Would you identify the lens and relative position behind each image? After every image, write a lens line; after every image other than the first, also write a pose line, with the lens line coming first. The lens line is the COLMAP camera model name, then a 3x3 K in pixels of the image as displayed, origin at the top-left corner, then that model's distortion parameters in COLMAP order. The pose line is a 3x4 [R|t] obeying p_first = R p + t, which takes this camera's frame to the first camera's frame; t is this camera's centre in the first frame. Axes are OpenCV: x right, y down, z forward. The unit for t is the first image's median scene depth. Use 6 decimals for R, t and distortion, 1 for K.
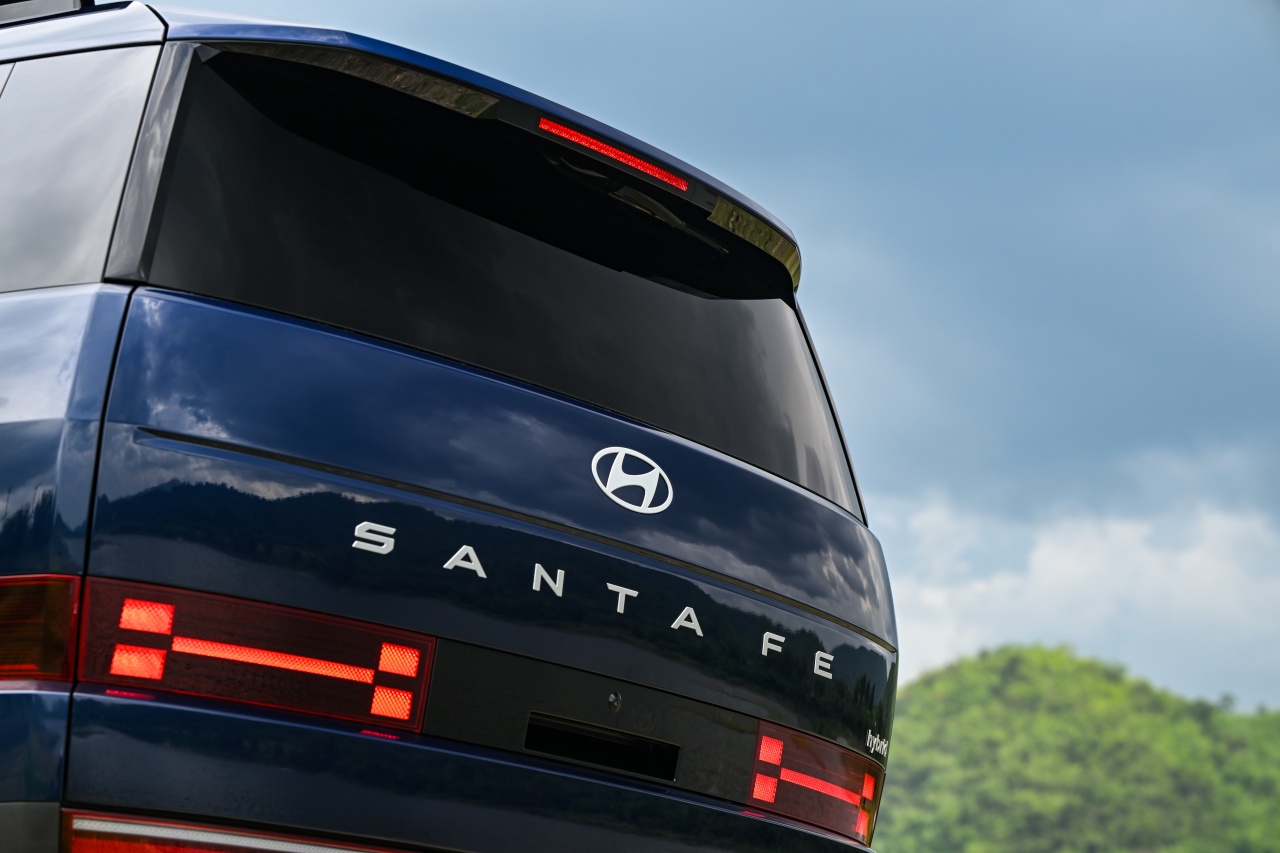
lens RADIAL K [[3371.1, 0, 640.0], [0, 3371.1, 426.5], [0, 0, 1]] dist [-0.031986, -1.335930]
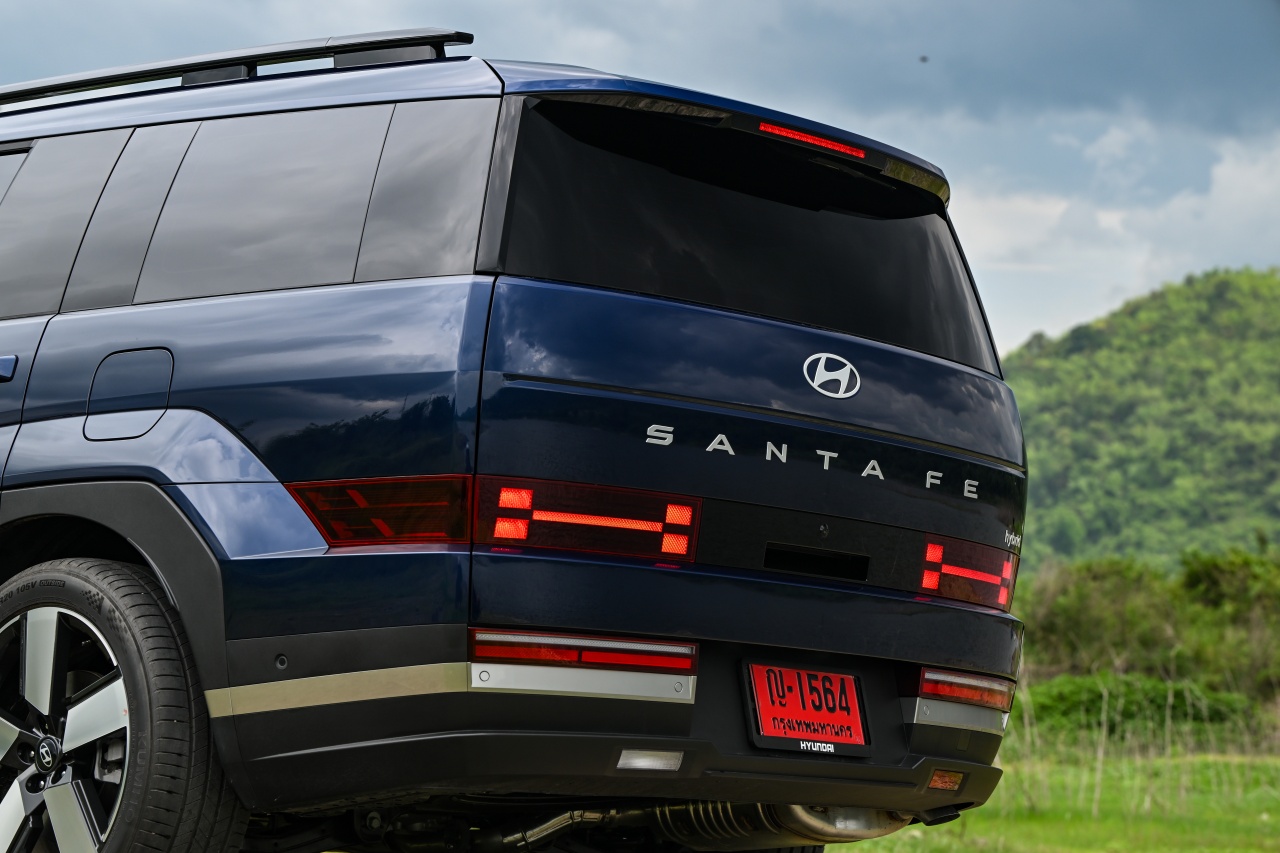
lens RADIAL K [[3304.4, 0, 640.0], [0, 3304.4, 426.5], [0, 0, 1]] dist [-0.380428, 0.095296]
pose [[0.997678, -0.027522, -0.062299, 0.003394], [0.033196, 0.995210, 0.091953, -0.099658], [0.059470, -0.093808, 0.993813, -0.428912]]
